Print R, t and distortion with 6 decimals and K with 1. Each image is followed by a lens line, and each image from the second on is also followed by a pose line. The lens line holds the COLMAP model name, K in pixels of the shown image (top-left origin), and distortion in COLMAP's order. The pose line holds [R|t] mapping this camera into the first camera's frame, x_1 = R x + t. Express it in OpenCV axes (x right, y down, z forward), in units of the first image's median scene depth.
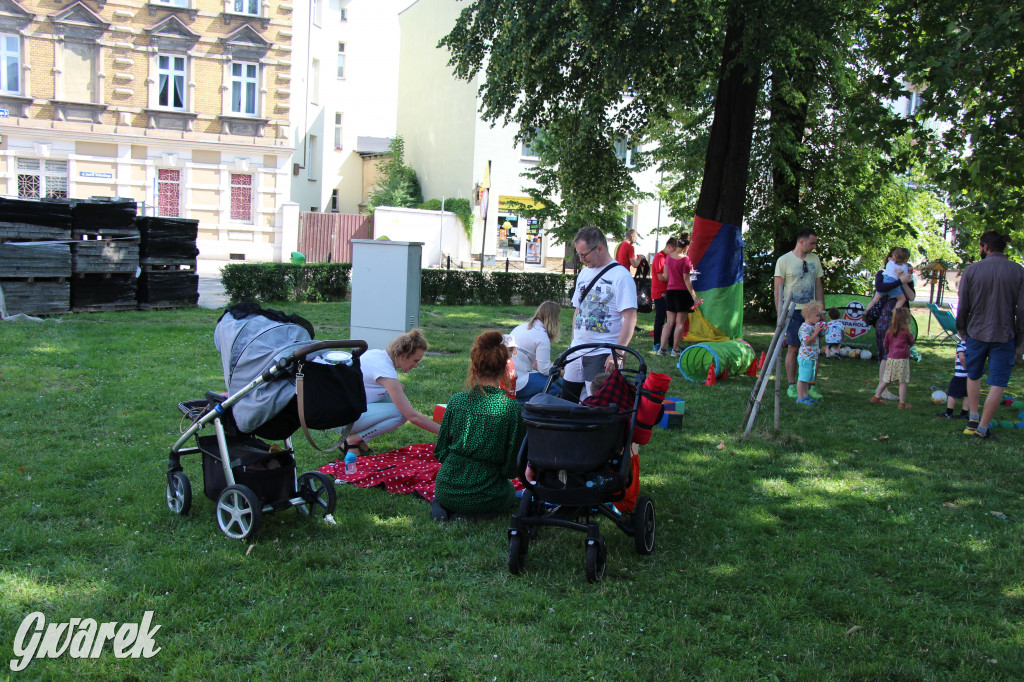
lens RADIAL K [[950.7, 0, 512.0], [0, 950.7, 341.0], [0, 0, 1]] dist [-0.140719, 0.229963]
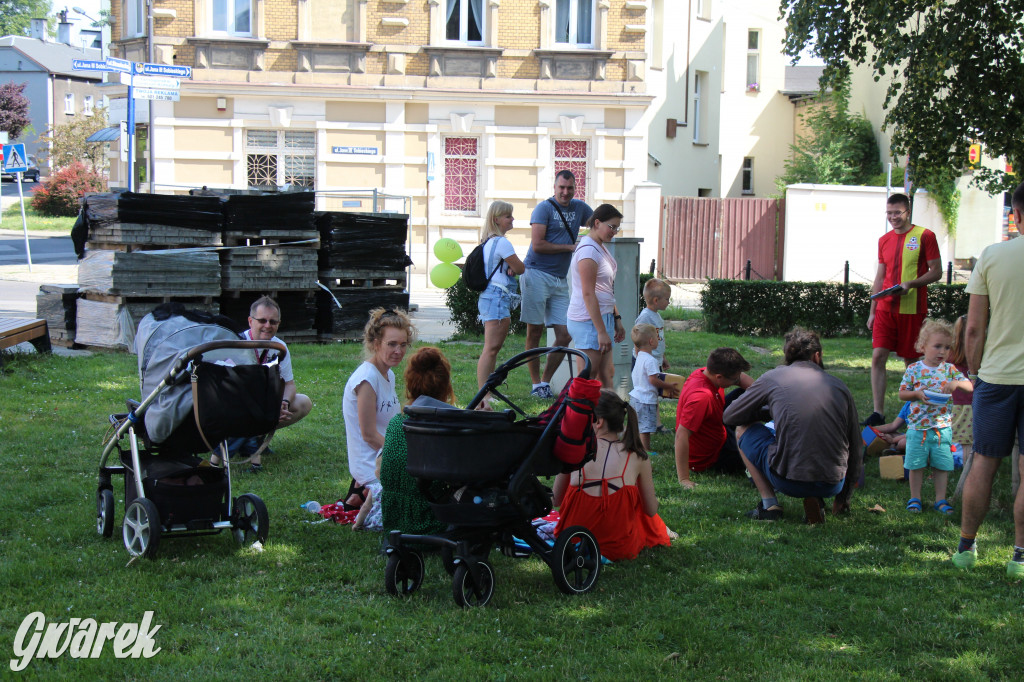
lens RADIAL K [[1715.4, 0, 594.9], [0, 1715.4, 341.6], [0, 0, 1]] dist [0.152914, 0.066916]
pose [[0.939582, -0.007791, -0.342236, 0.134067], [-0.009143, 0.998813, -0.047841, 0.014539], [0.342203, 0.048080, 0.938395, -0.086161]]
